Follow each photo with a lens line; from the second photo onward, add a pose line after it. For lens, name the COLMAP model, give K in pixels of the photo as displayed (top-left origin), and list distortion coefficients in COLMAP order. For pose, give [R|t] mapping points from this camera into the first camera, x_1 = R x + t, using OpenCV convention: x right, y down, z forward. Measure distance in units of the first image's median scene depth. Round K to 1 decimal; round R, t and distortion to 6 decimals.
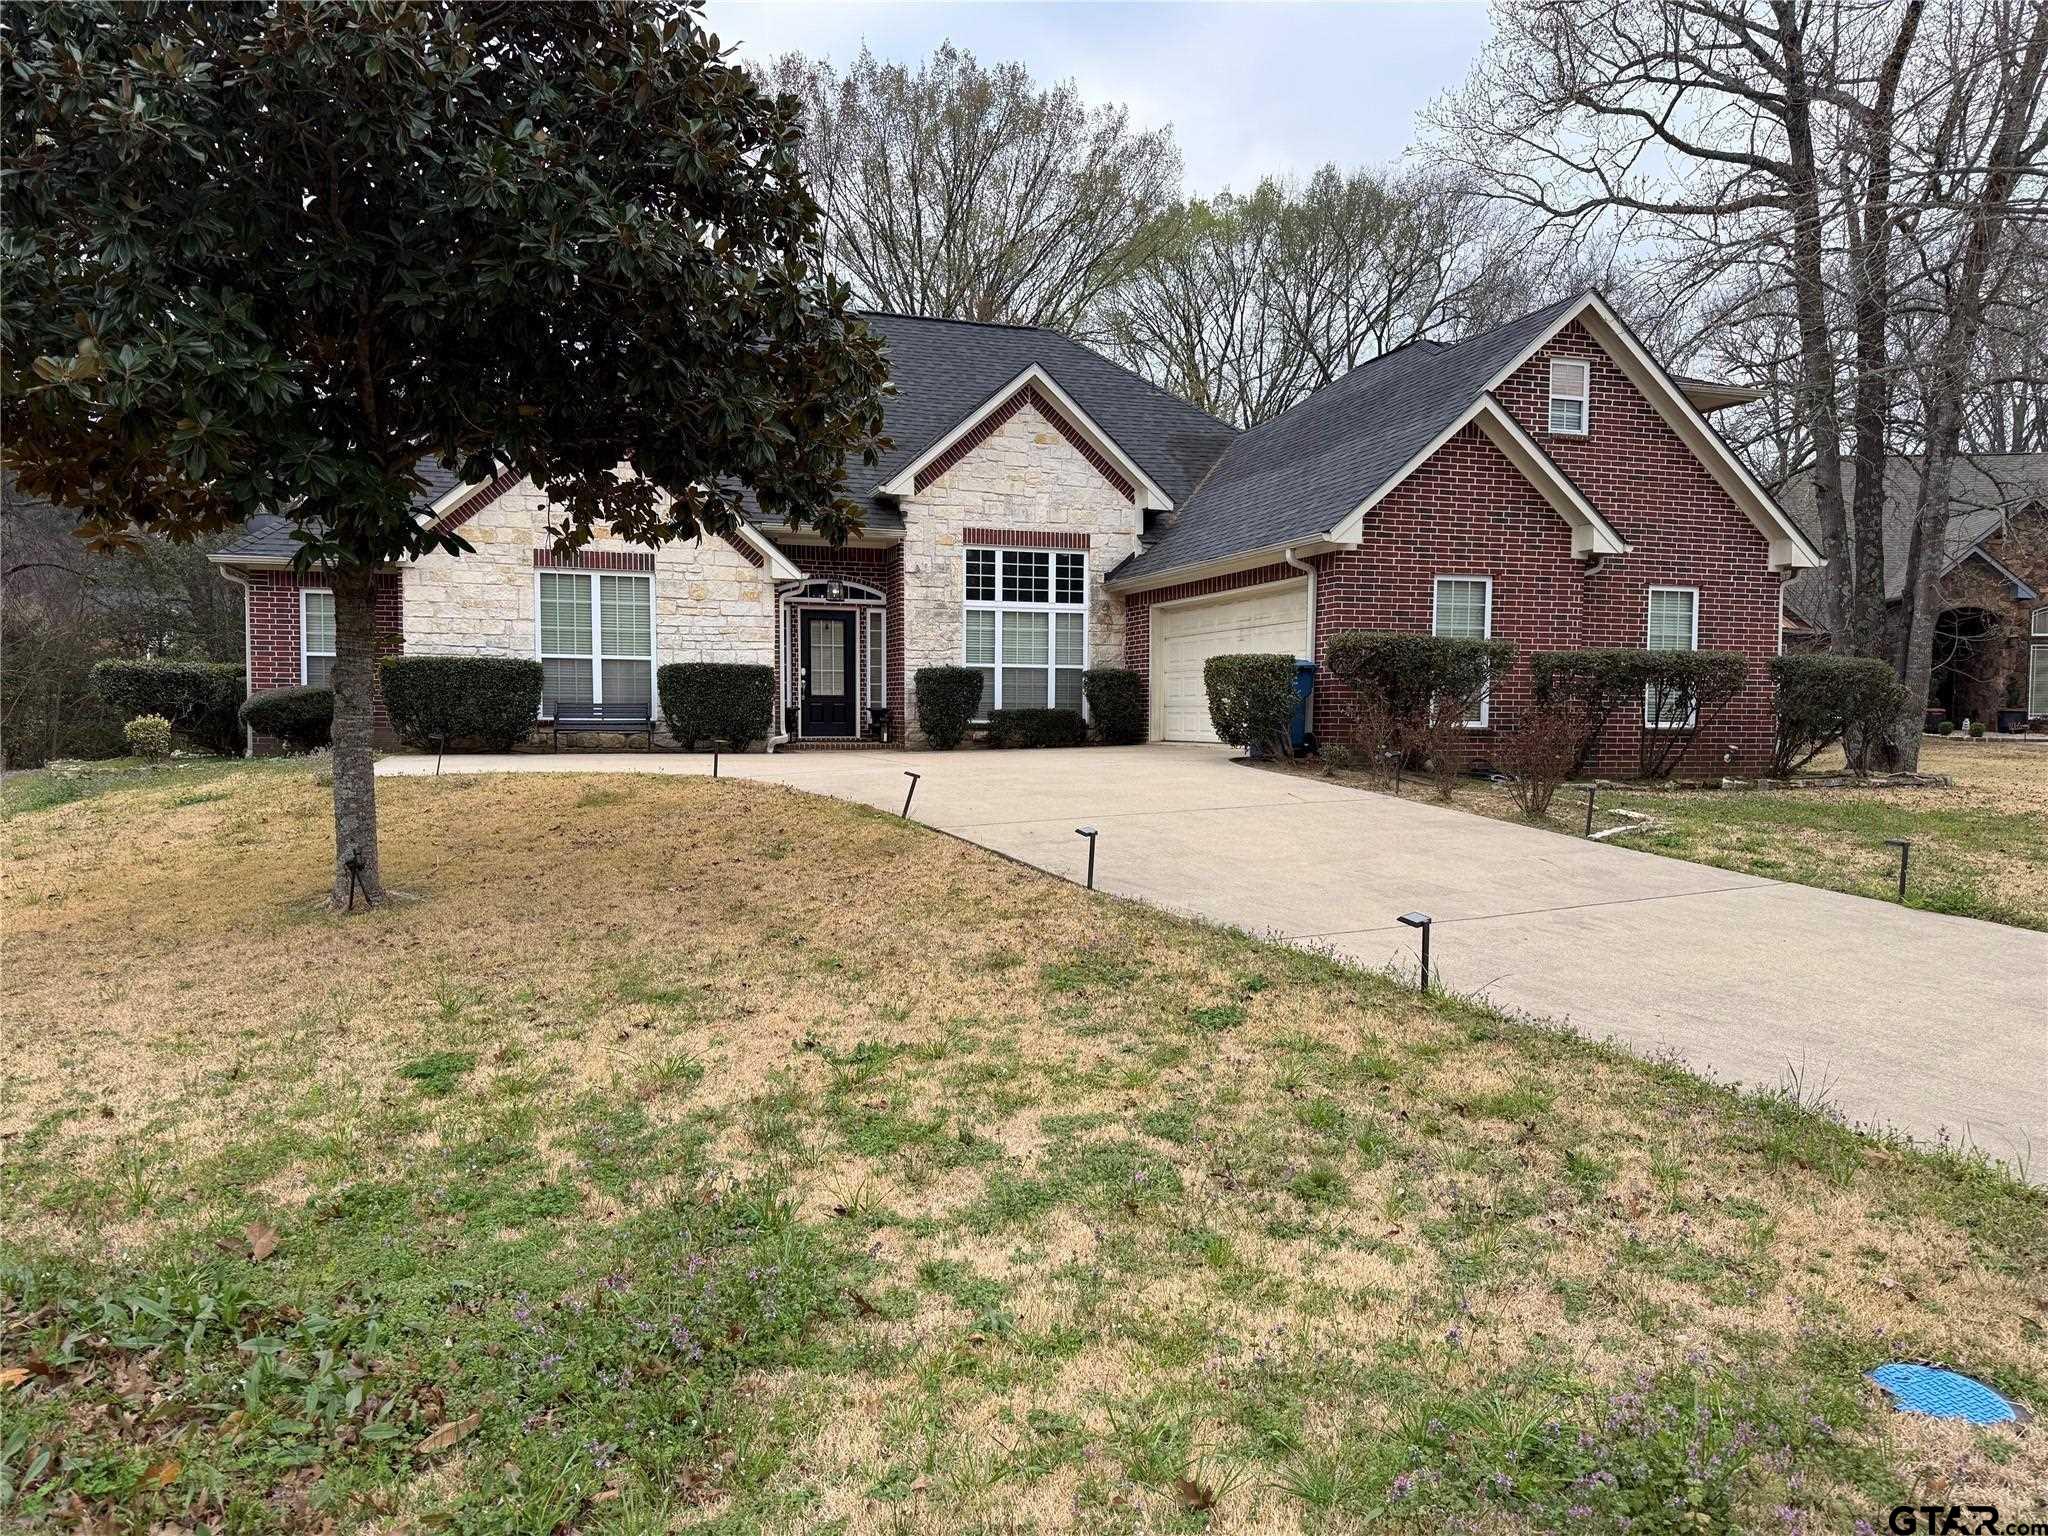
lens RADIAL K [[1477.4, 0, 1011.4], [0, 1477.4, 778.1], [0, 0, 1]] dist [0.088062, -0.083117]
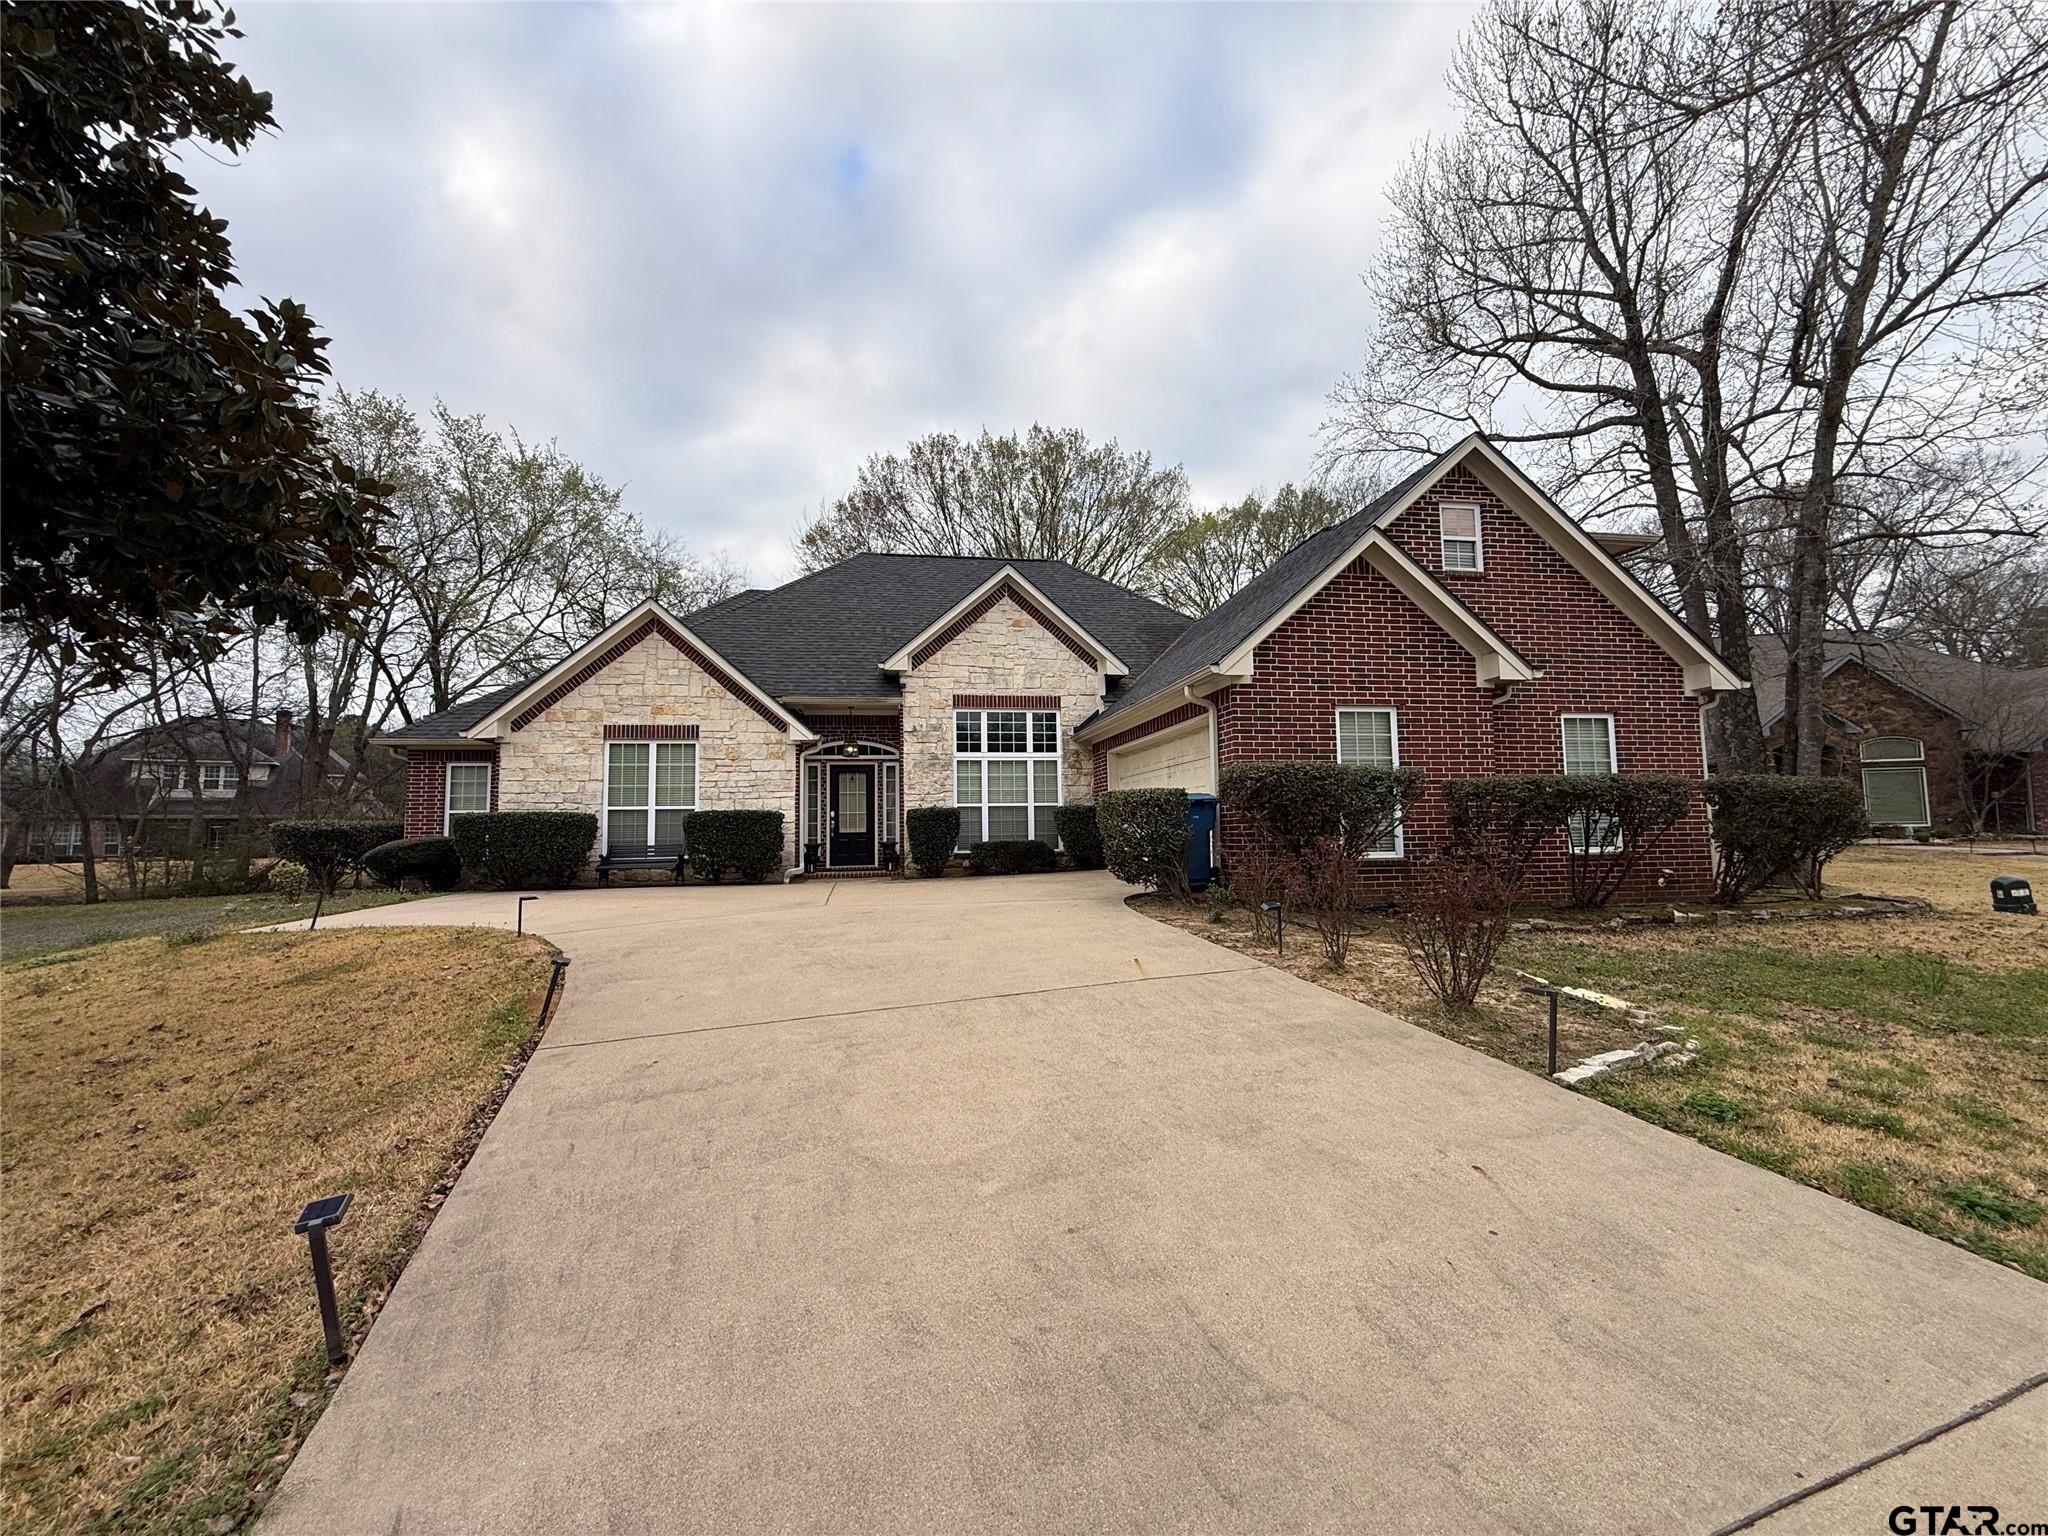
lens RADIAL K [[816.8, 0, 1020.0], [0, 816.8, 765.6], [0, 0, 1]] dist [0.007735, 0.001533]
pose [[0.987918, -0.032994, -0.151423, 0.126182], [0.014227, 0.992256, -0.123389, -0.025508], [0.154321, 0.119744, 0.980738, 0.348245]]
